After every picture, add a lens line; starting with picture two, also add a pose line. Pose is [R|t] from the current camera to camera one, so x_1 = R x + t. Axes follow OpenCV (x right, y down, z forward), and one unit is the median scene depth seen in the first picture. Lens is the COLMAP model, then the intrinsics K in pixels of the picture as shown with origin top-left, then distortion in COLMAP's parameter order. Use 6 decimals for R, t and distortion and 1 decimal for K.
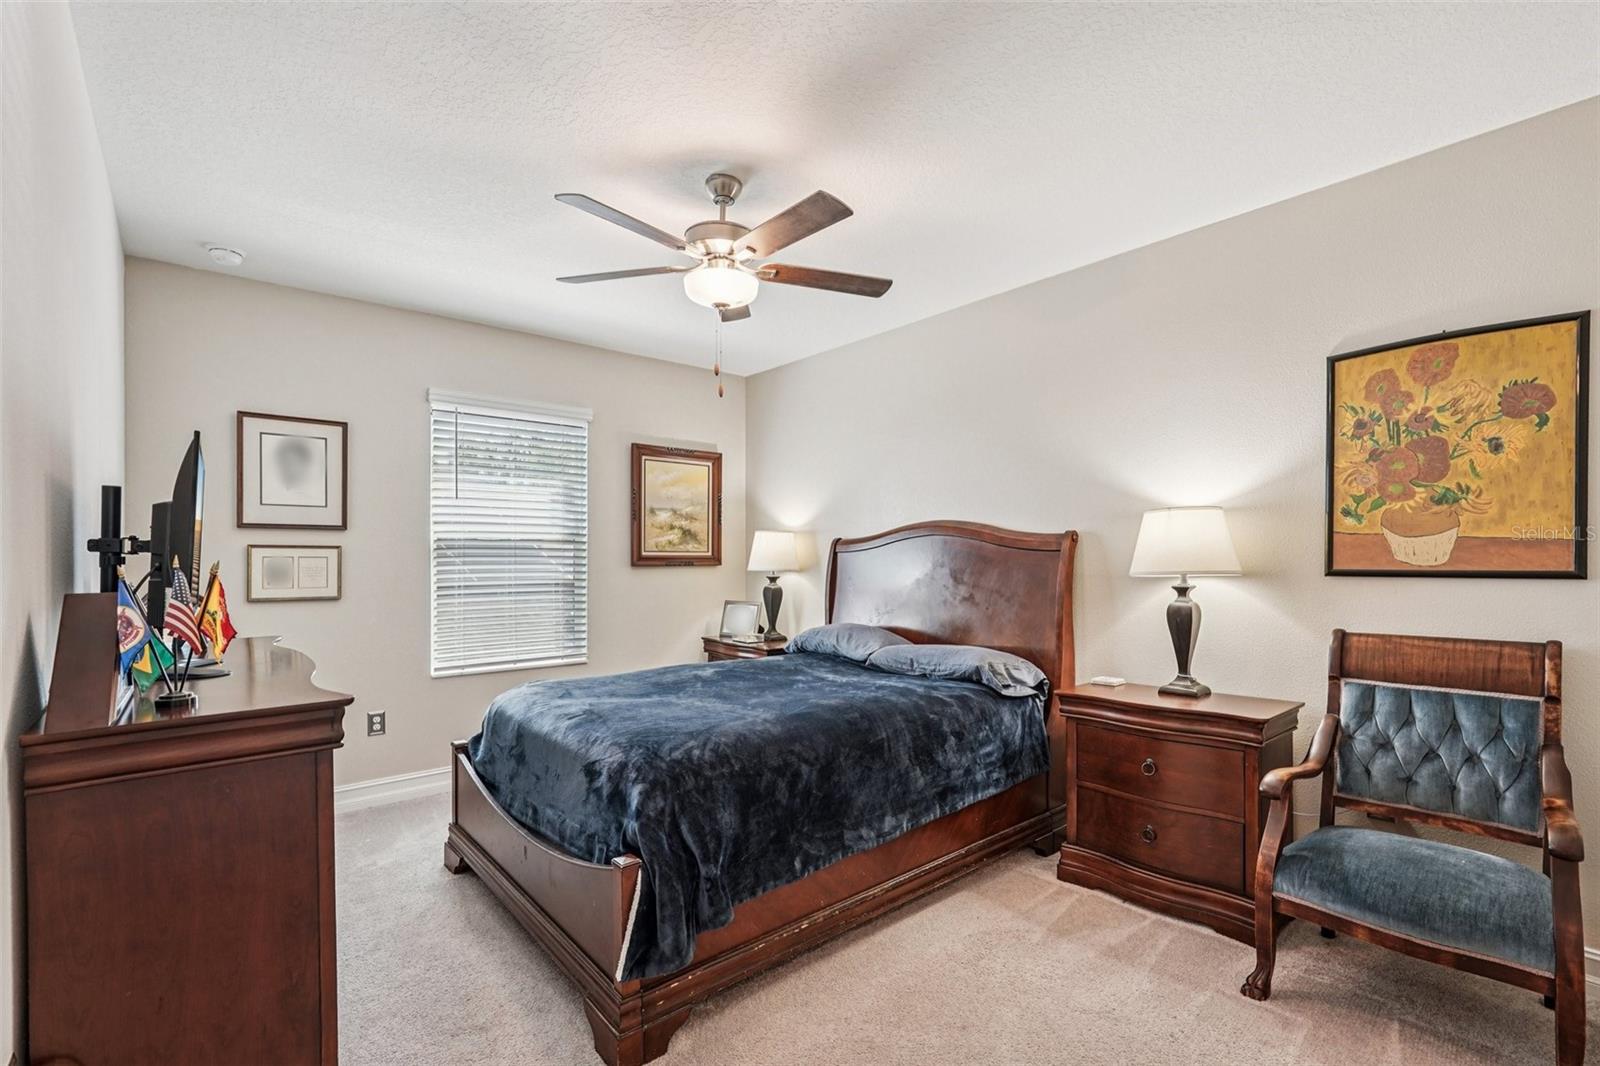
lens RADIAL K [[713.5, 0, 801.3], [0, 713.5, 560.2], [0, 0, 1]] dist [-0.014901, 0.008709]
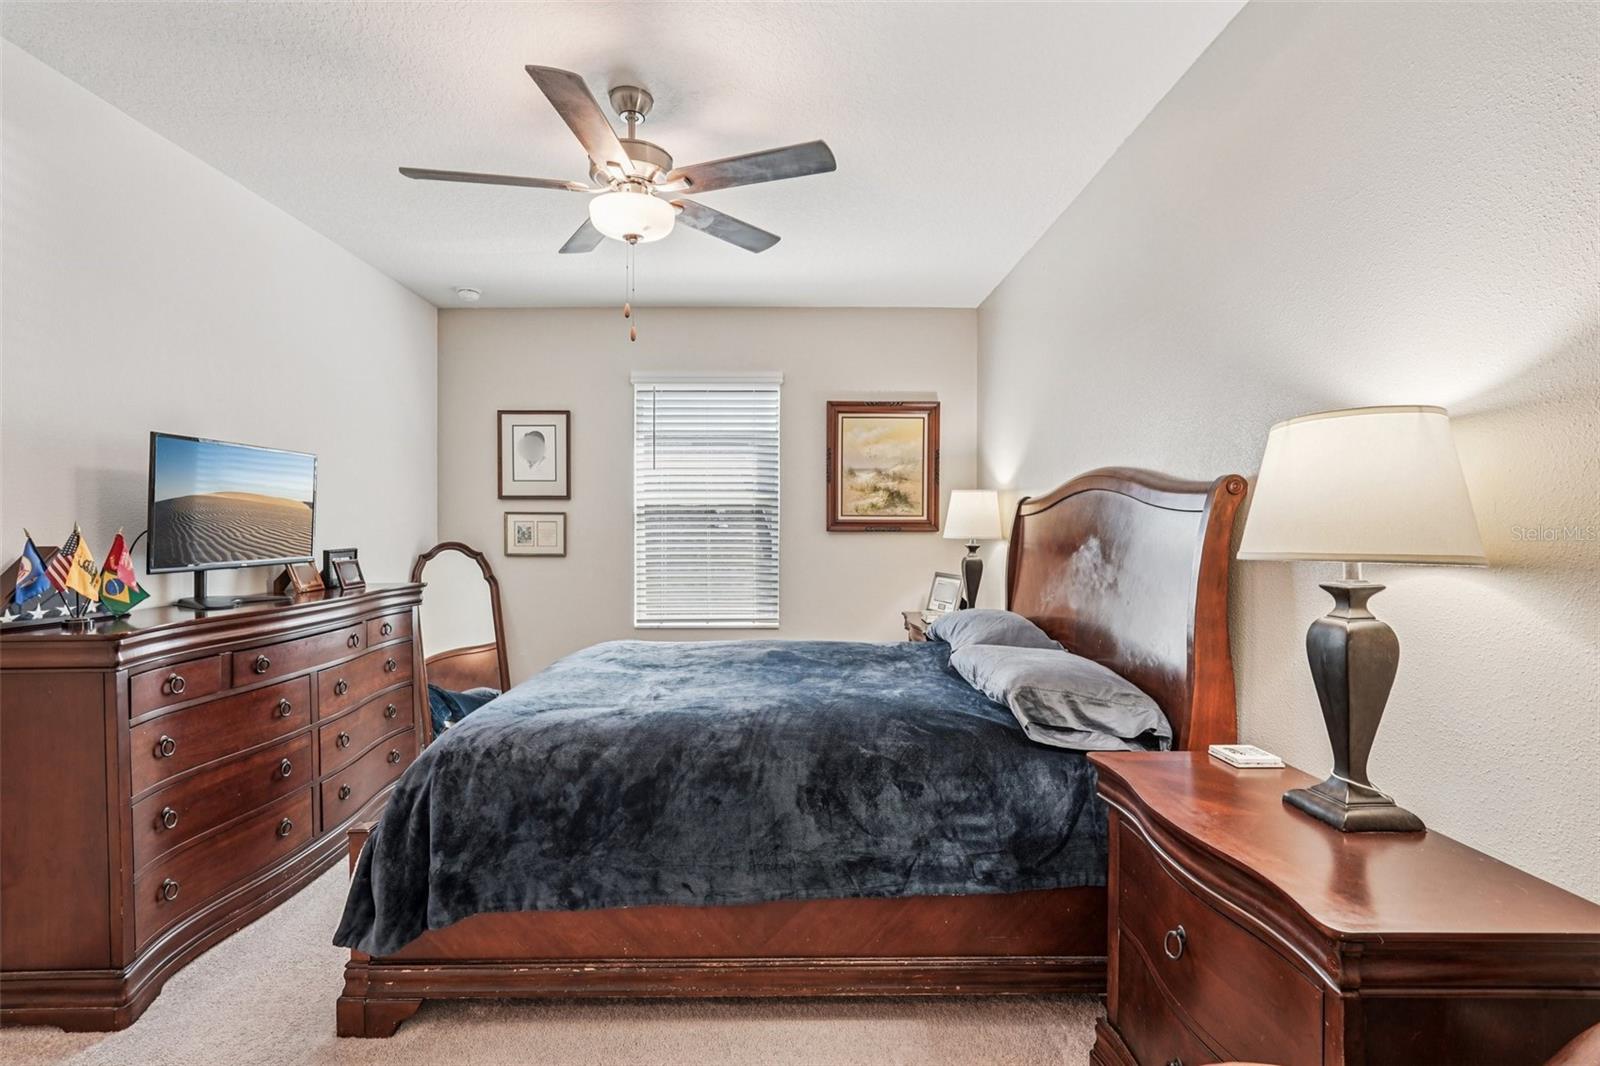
lens RADIAL K [[705.3, 0, 800.0], [0, 705.3, 533.0], [0, 0, 1]] dist [-0.011905, 0.006092]
pose [[0.767323, 0.011042, -0.641165, 0.396260], [-0.003189, 0.999905, 0.013404, -0.002084], [0.641252, -0.008241, 0.767286, 0.299106]]
